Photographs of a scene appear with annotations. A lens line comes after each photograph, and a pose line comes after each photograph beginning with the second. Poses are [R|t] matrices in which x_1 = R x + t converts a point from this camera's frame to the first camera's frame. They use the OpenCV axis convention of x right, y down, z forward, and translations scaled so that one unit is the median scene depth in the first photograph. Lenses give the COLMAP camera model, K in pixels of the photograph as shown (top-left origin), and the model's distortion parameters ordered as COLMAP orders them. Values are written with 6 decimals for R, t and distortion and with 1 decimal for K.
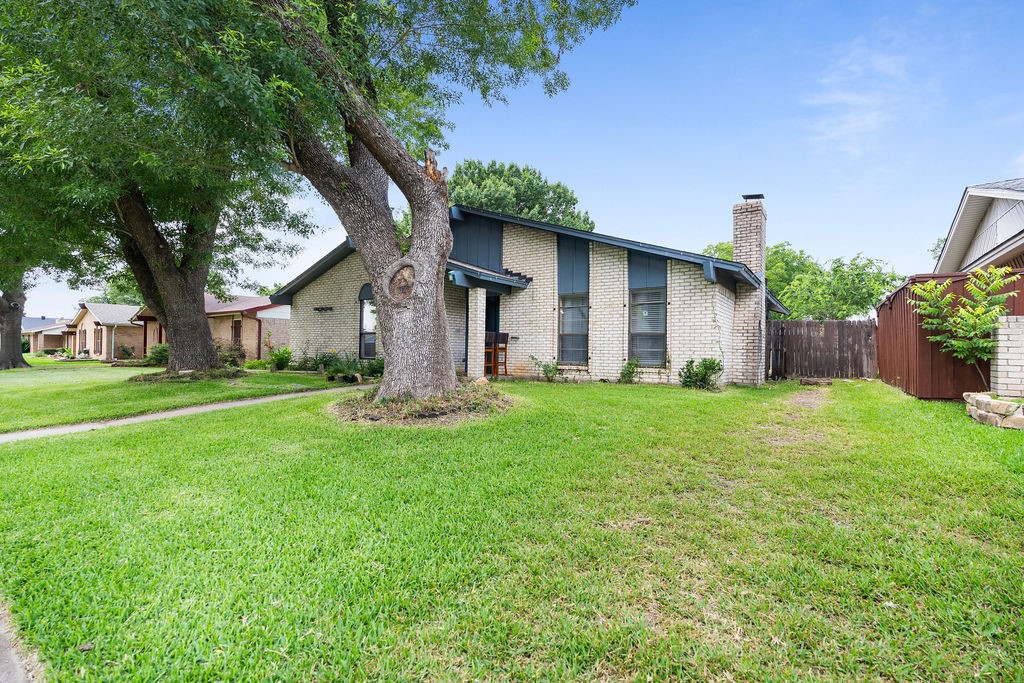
lens RADIAL K [[453.9, 0, 512.0], [0, 453.9, 341.5], [0, 0, 1]] dist [-0.002435, -0.000570]
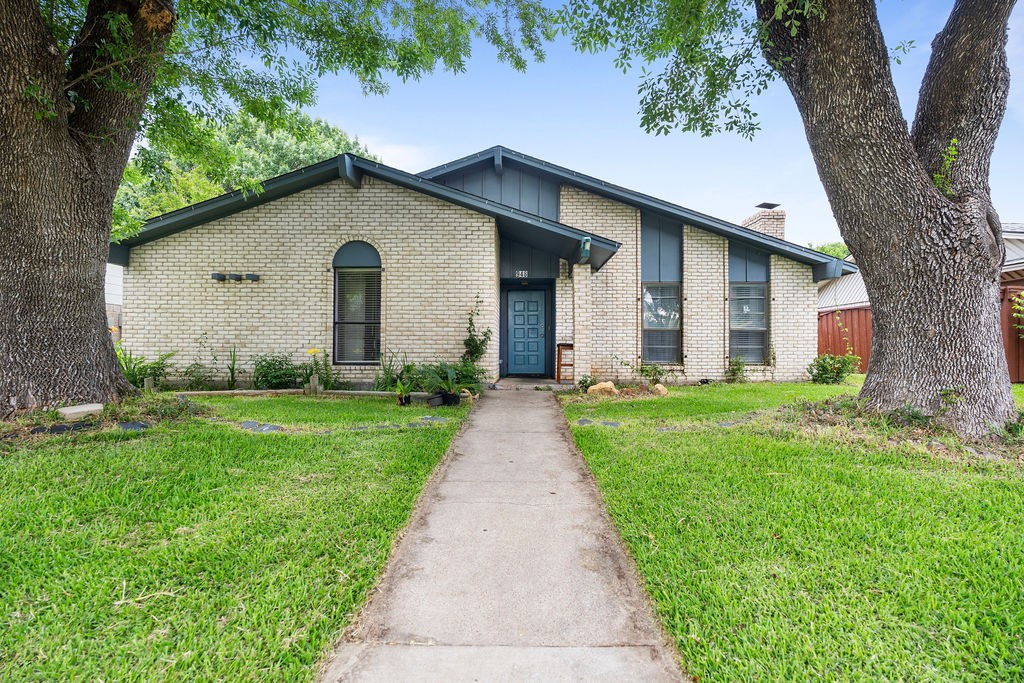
lens RADIAL K [[453.9, 0, 512.0], [0, 453.9, 341.5], [0, 0, 1]] dist [-0.002435, -0.000570]
pose [[0.820347, 0.001396, 0.571864, -0.626496], [-0.004807, 0.999979, 0.004456, 0.005277], [-0.571846, -0.006404, 0.820336, 0.476327]]
